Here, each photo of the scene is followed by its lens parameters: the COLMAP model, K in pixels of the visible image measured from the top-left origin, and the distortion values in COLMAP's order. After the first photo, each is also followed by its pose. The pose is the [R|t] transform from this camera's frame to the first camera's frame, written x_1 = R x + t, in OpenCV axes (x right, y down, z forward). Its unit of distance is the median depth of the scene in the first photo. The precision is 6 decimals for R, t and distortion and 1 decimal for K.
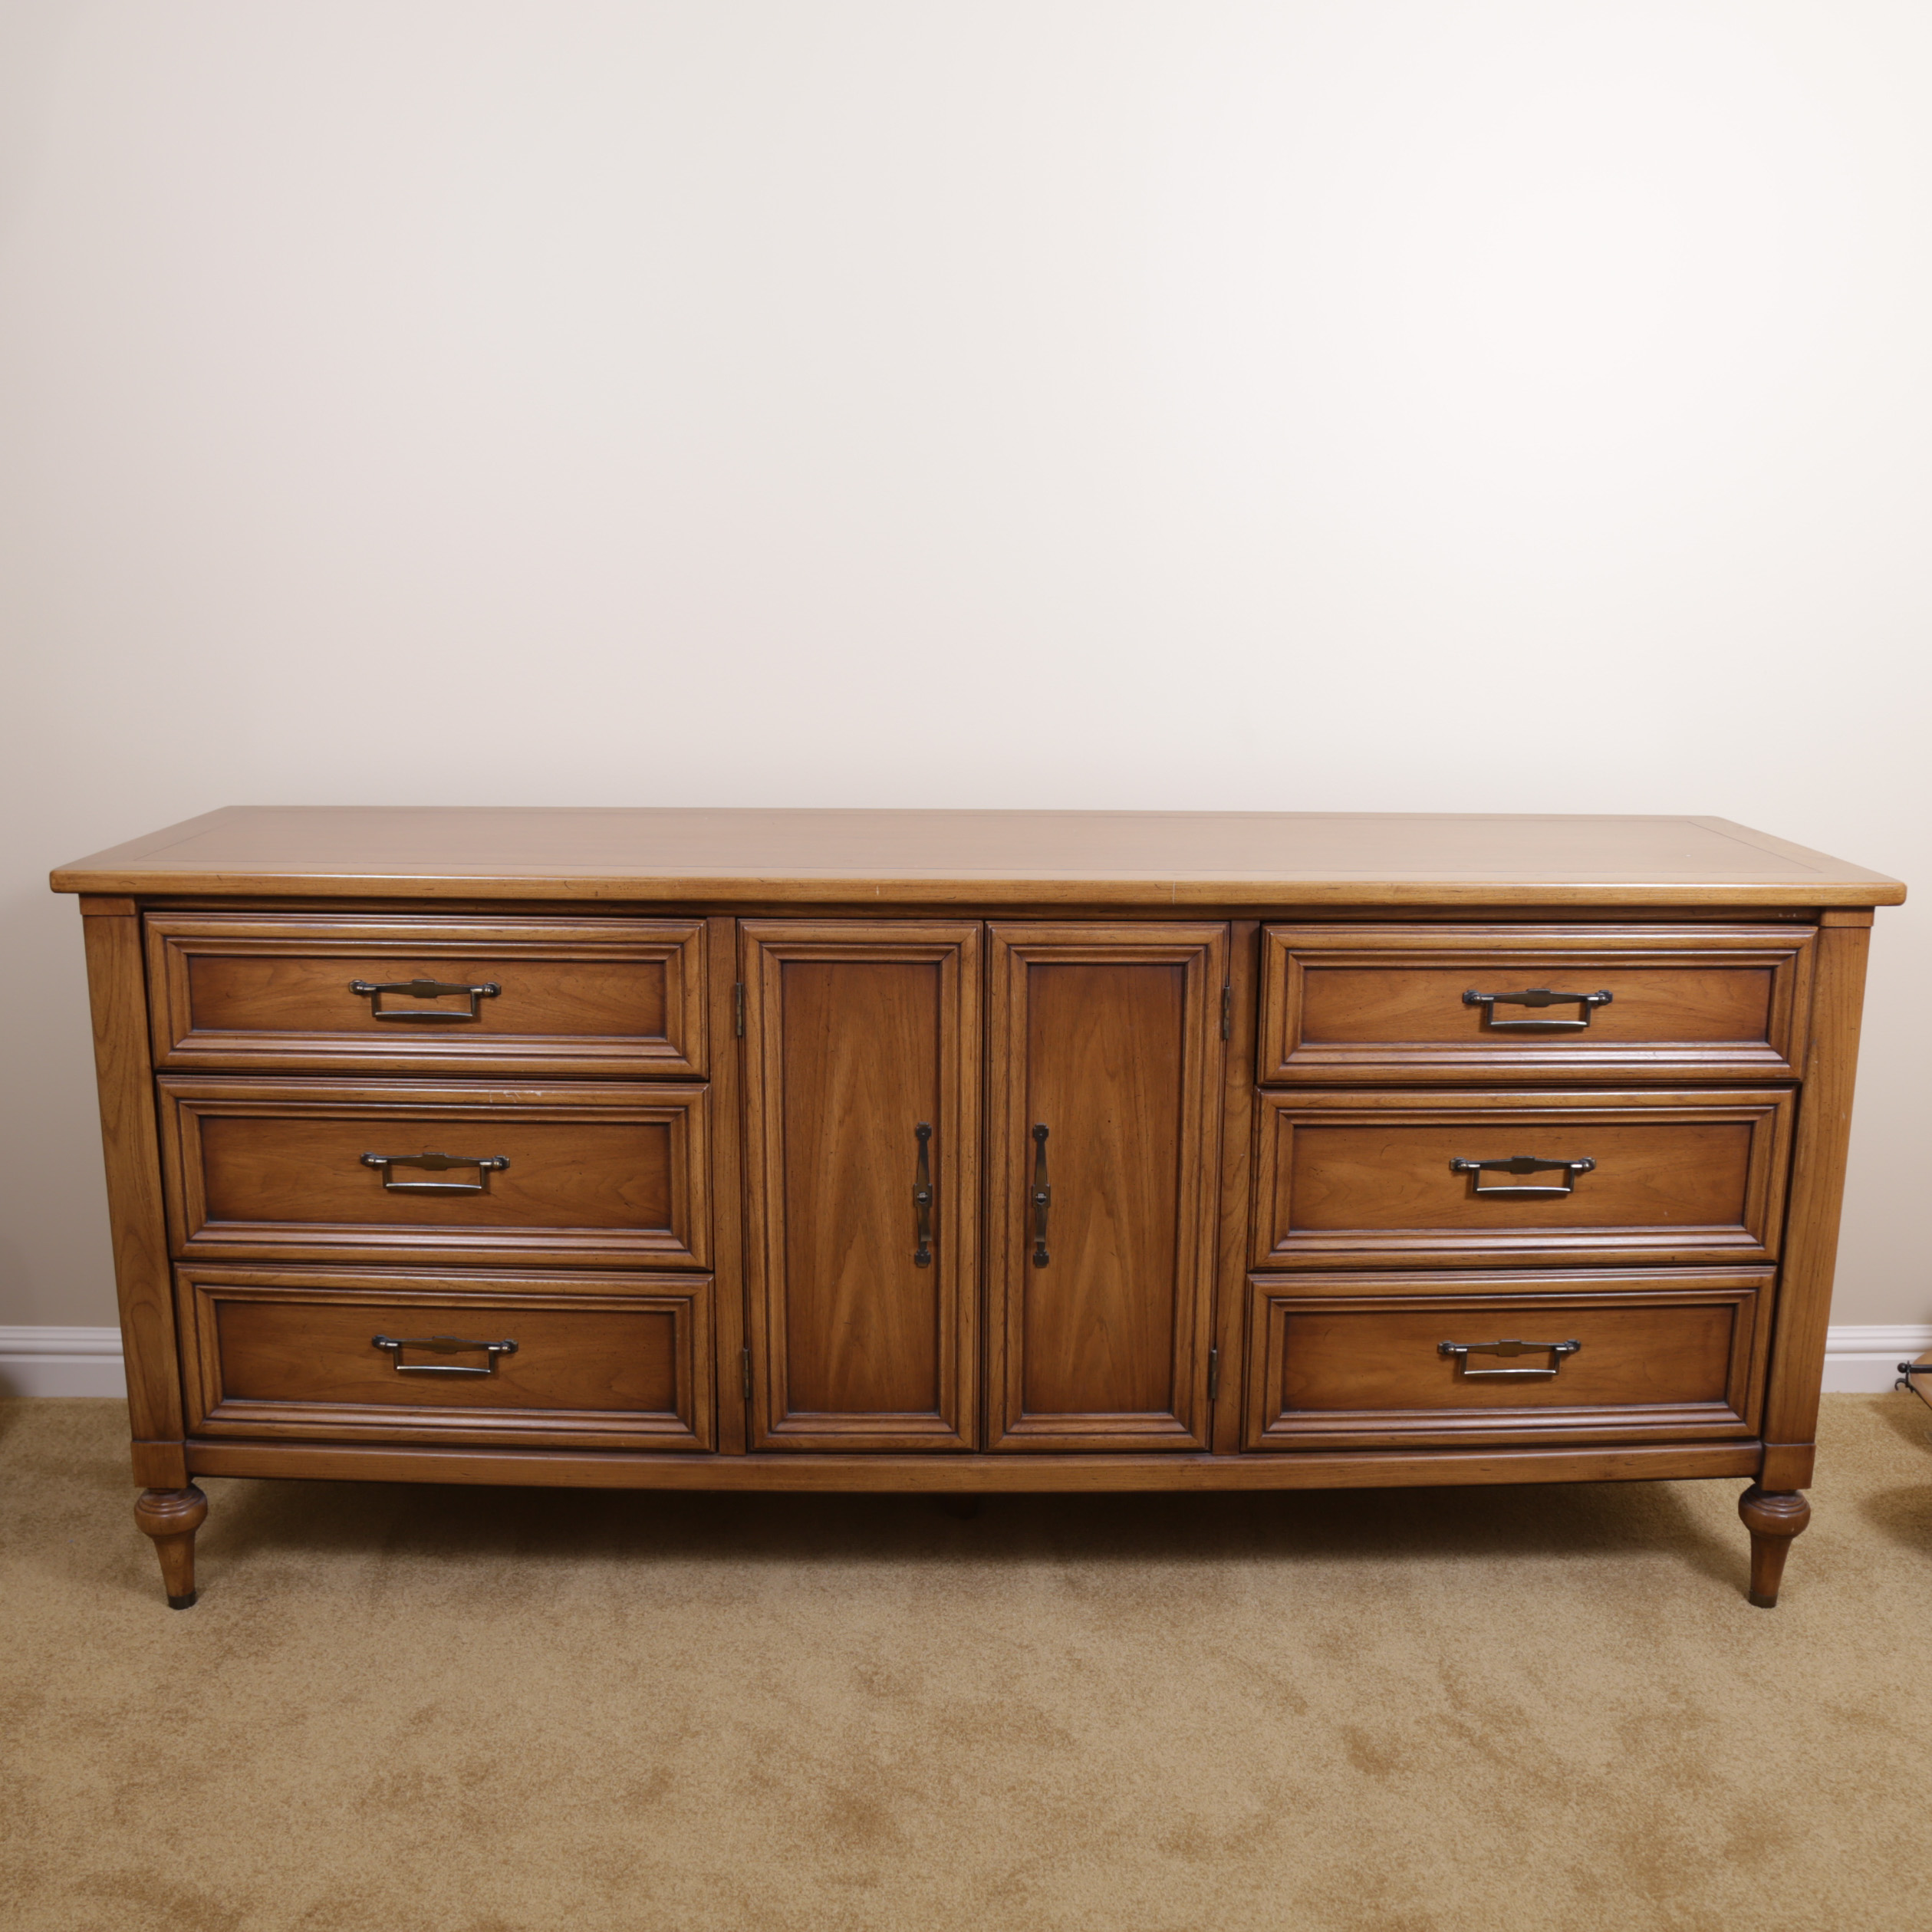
lens RADIAL K [[1916.0, 0, 991.7], [0, 1916.0, 973.7], [0, 0, 1]] dist [-0.140493, 0.110510]
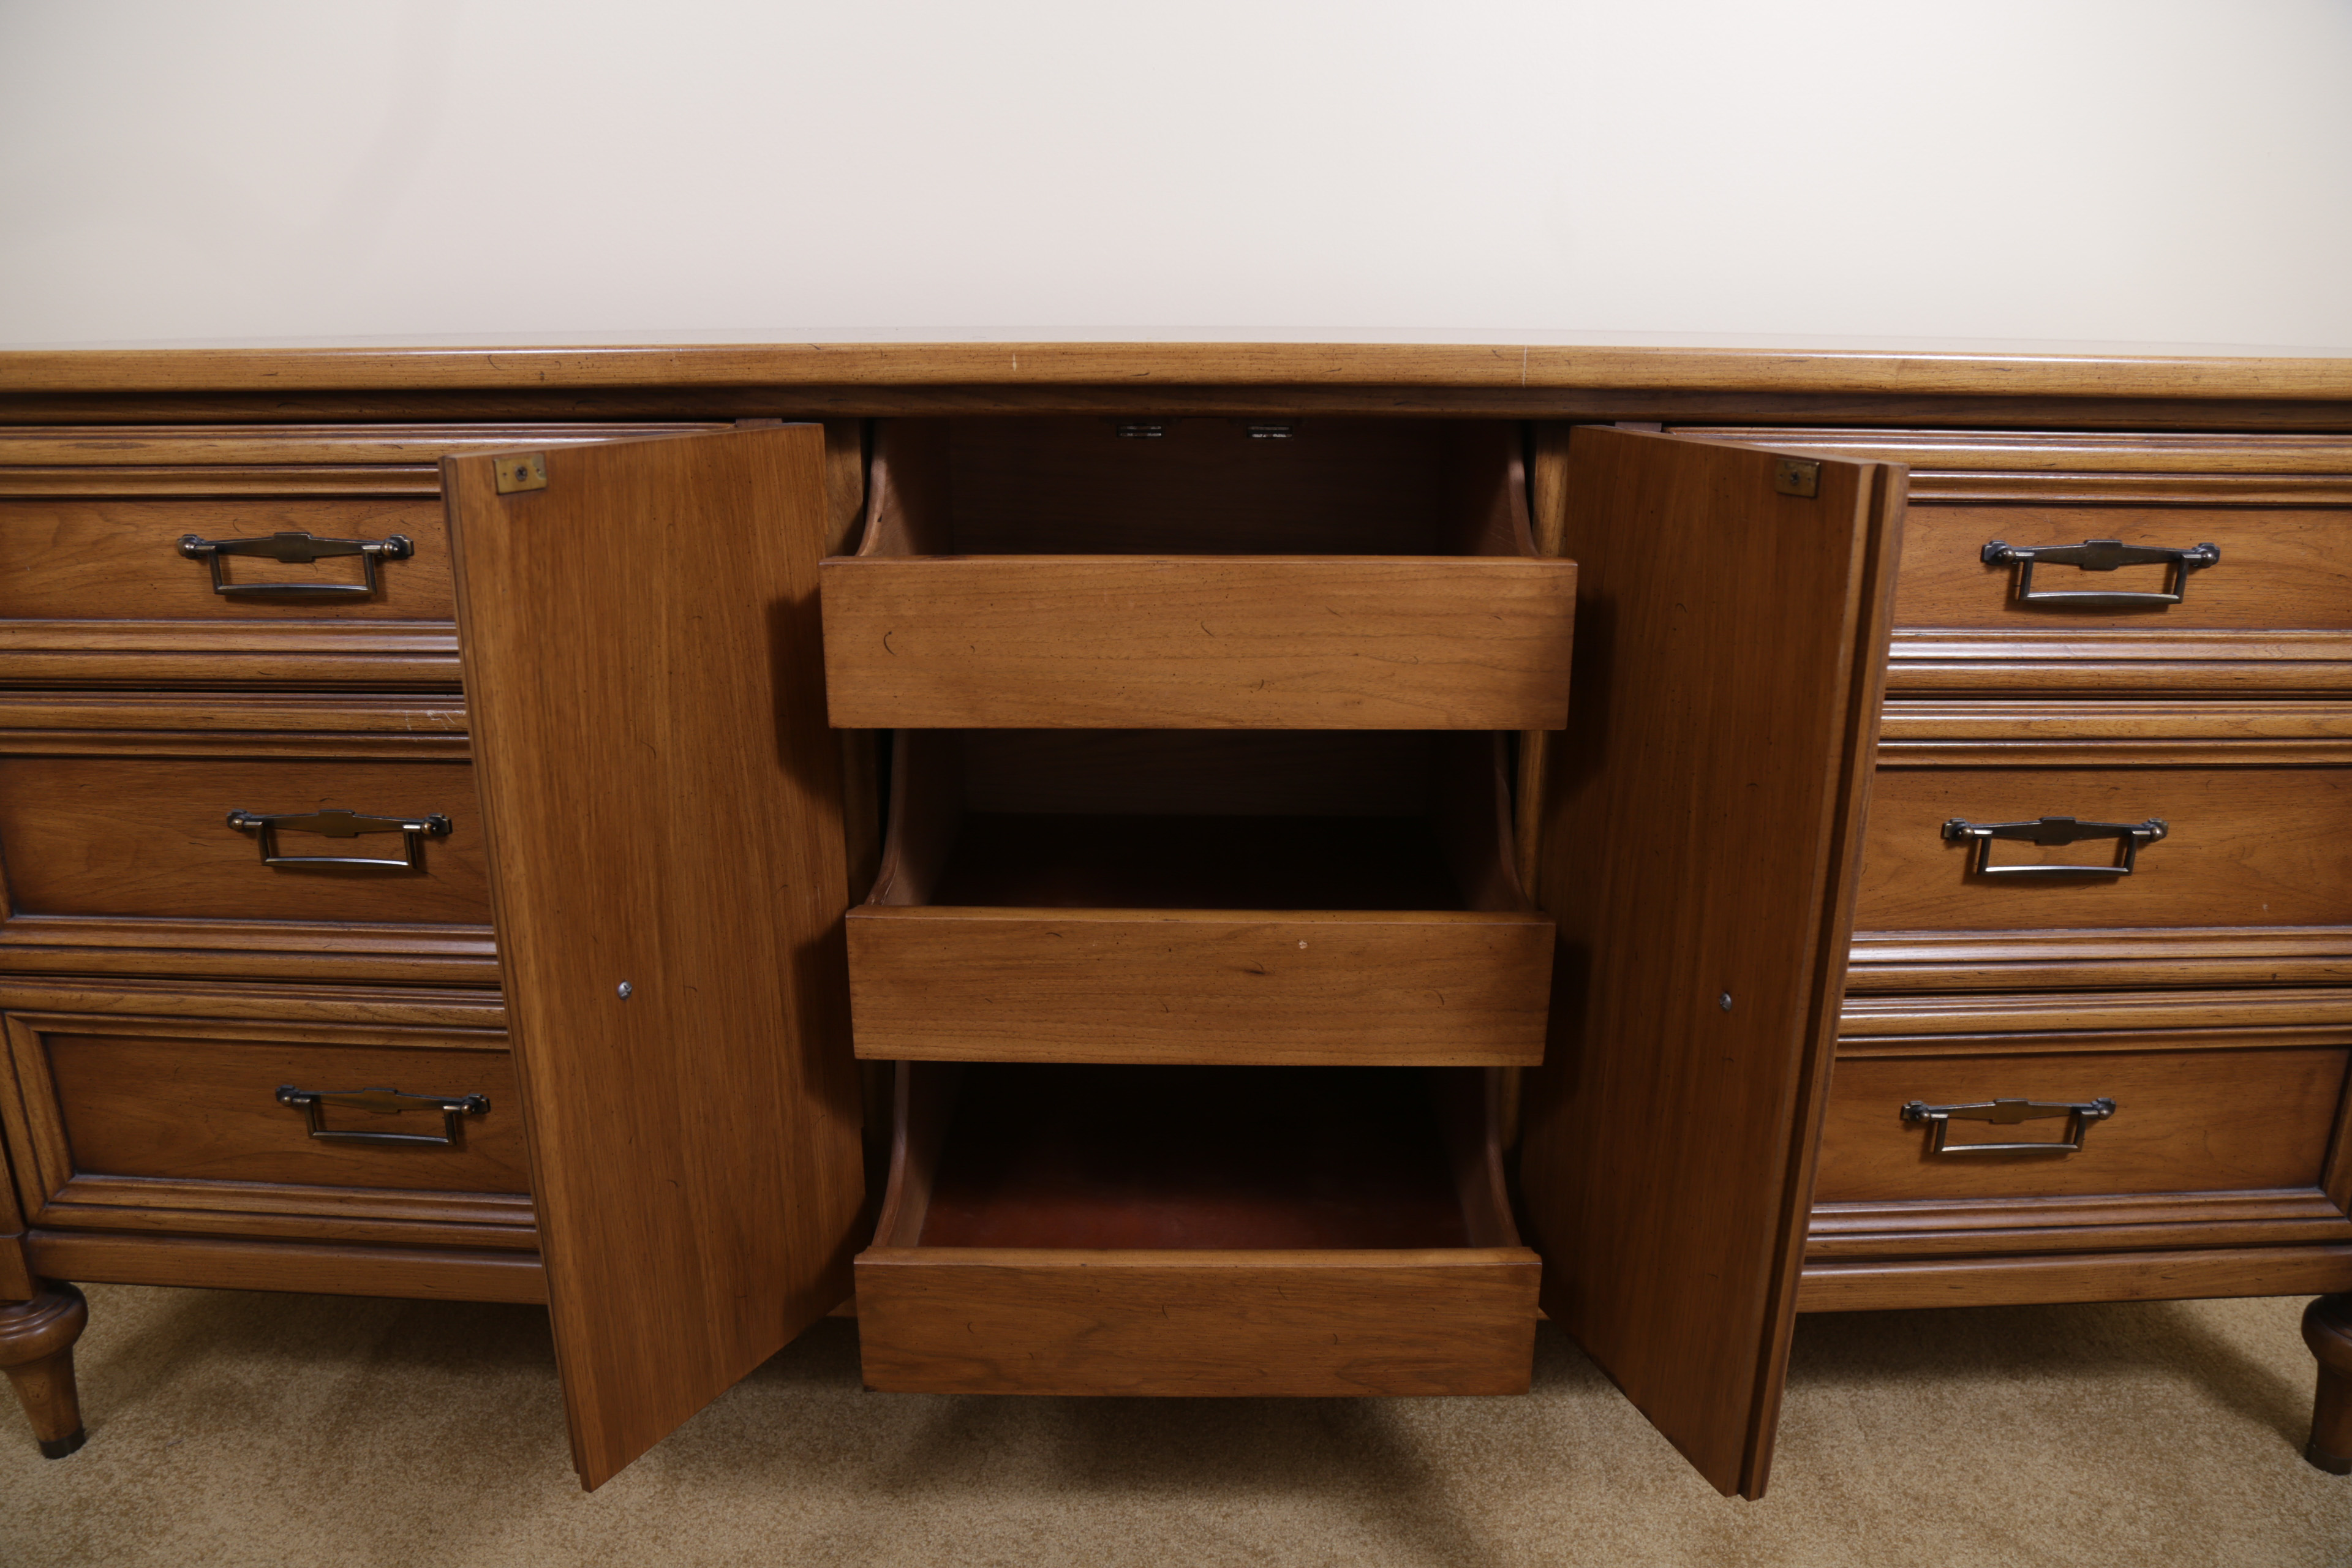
lens RADIAL K [[1532.6, 0, 1174.7], [0, 1532.6, 753.1], [0, 0, 1]] dist [-0.116570, 0.055945]
pose [[0.999579, 0.000116, -0.029005, 0.002199], [0.001820, 0.997772, 0.066691, 0.042118], [0.028948, -0.066716, 0.997352, 0.505597]]
